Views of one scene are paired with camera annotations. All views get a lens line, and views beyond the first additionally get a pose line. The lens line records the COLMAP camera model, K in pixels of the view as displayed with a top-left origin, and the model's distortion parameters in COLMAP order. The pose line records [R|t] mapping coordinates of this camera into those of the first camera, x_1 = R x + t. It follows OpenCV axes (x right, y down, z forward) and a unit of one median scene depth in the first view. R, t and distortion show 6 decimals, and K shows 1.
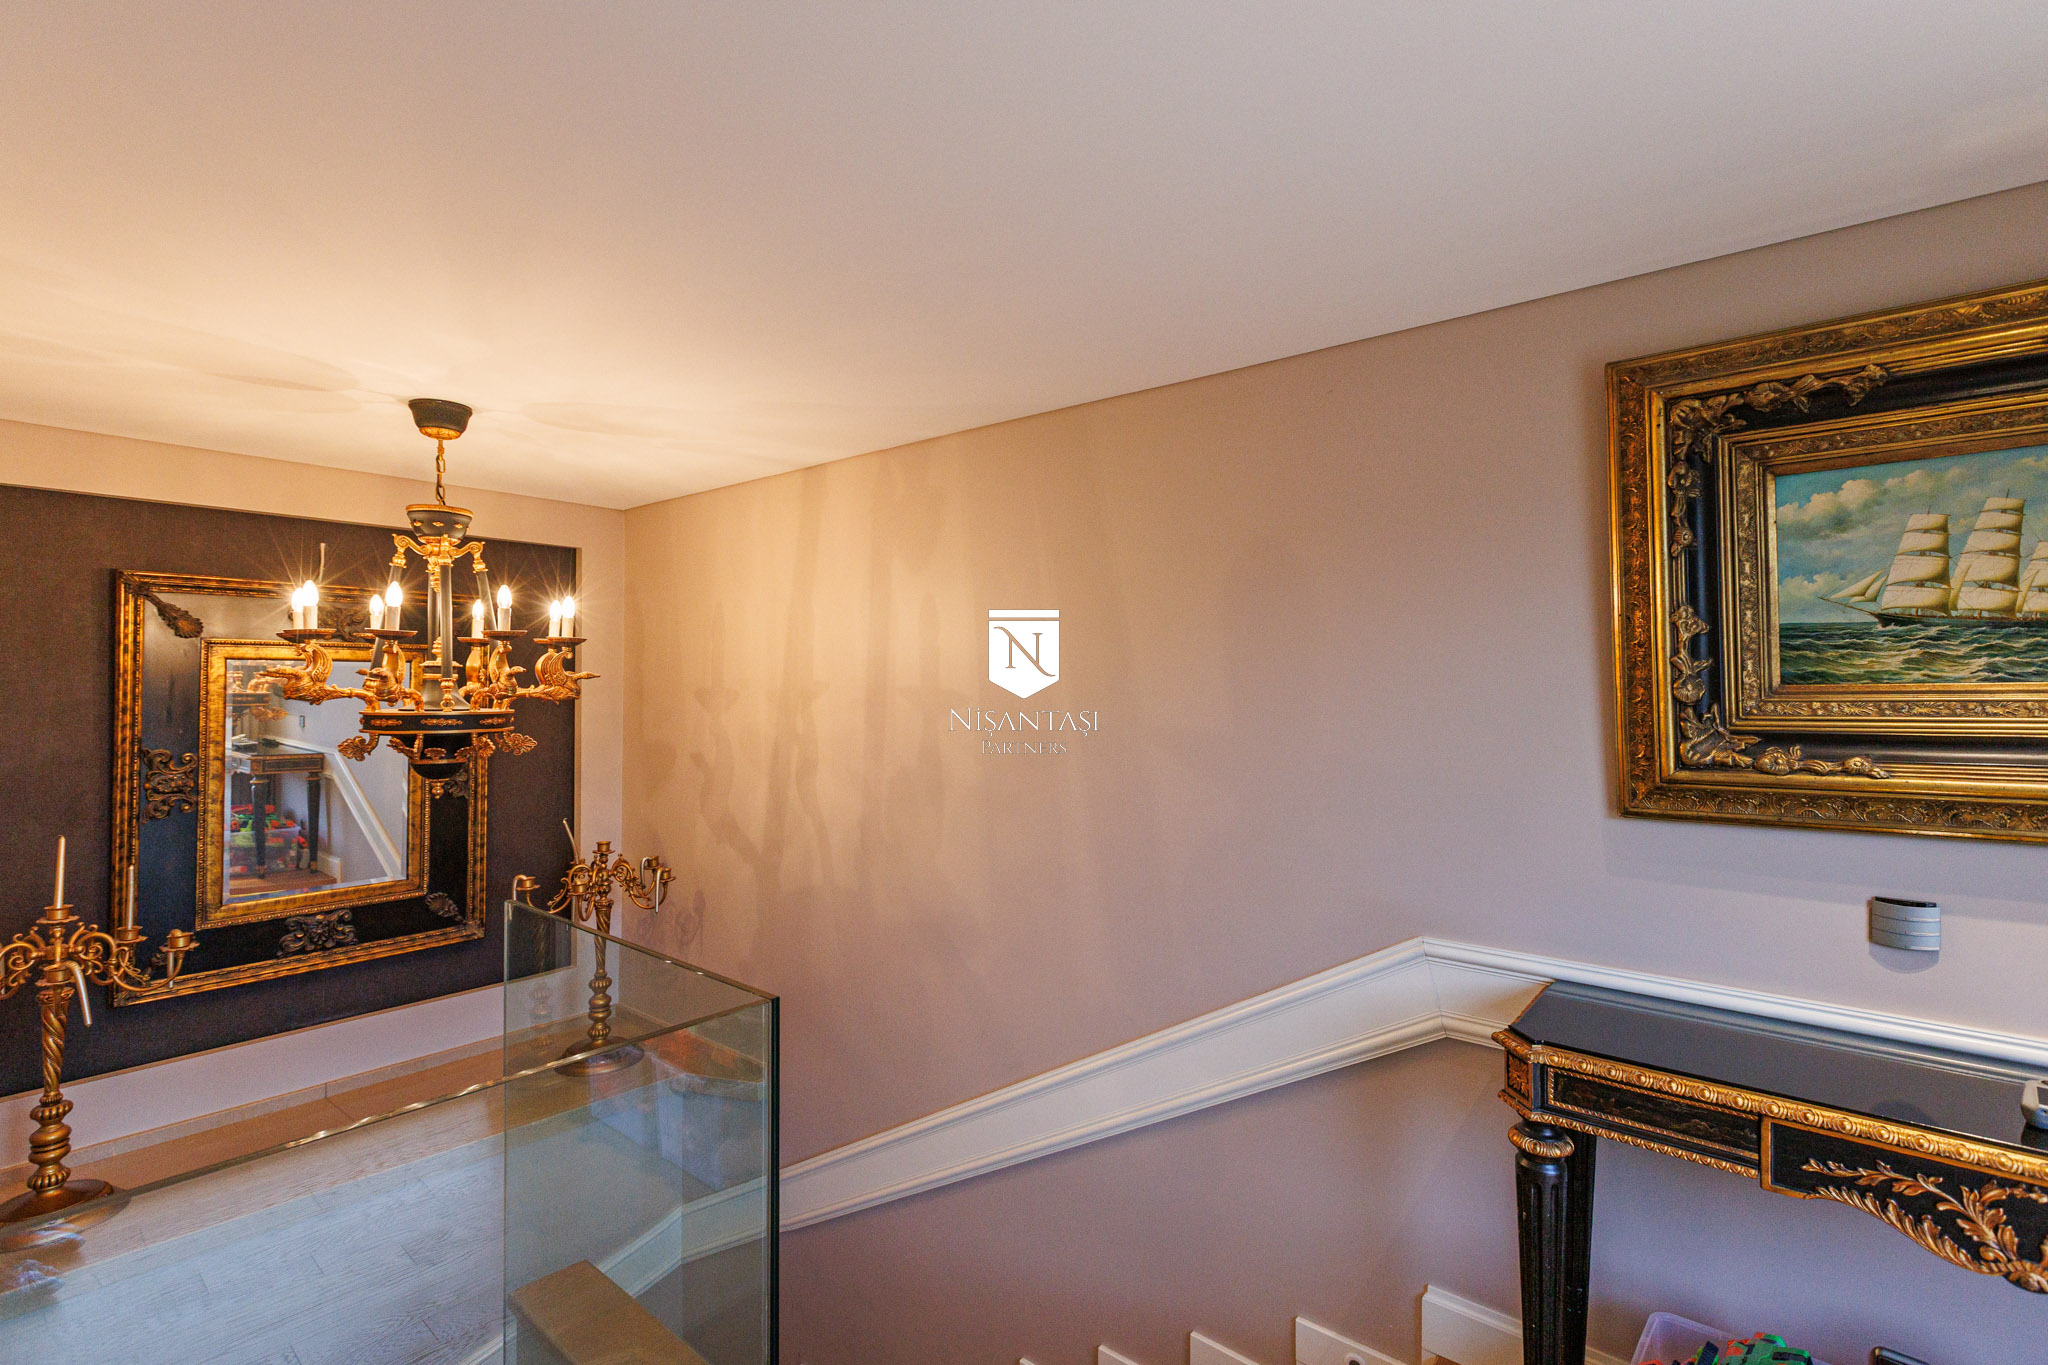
lens RADIAL K [[920.4, 0, 1010.9], [0, 920.4, 673.2], [0, 0, 1]] dist [0.005272, -0.000176]
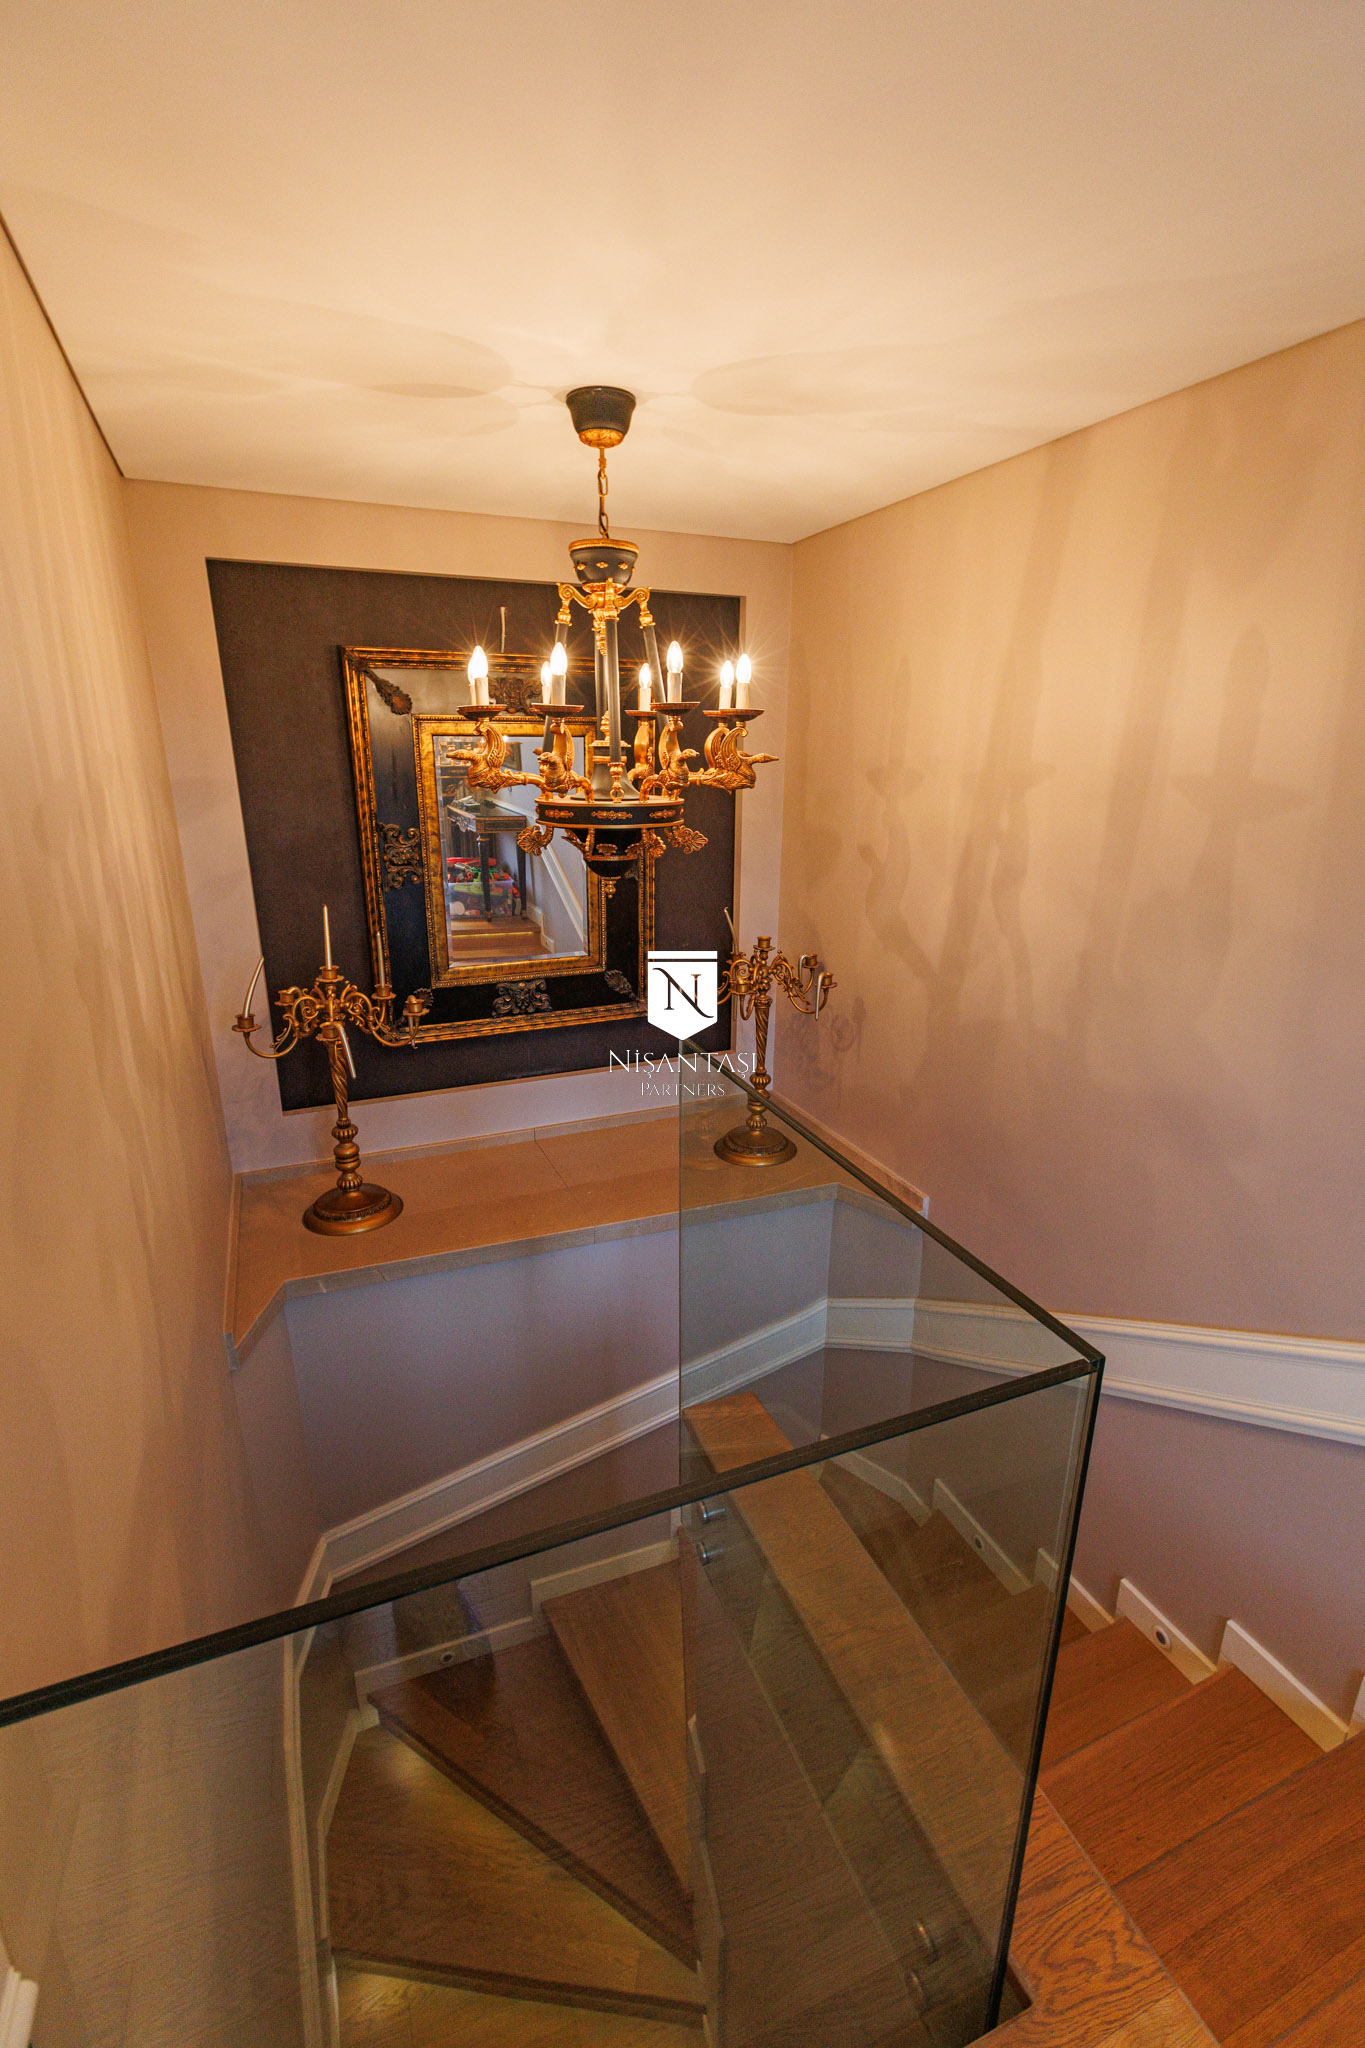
lens RADIAL K [[920.4, 0, 683.3], [0, 920.4, 1019.2], [0, 0, 1]] dist [0.005272, -0.000176]
pose [[0.886510, 0.133029, -0.443173, -0.114493], [0.002533, 0.956371, 0.292144, -0.012716], [0.462702, -0.260111, 0.847496, 0.190867]]
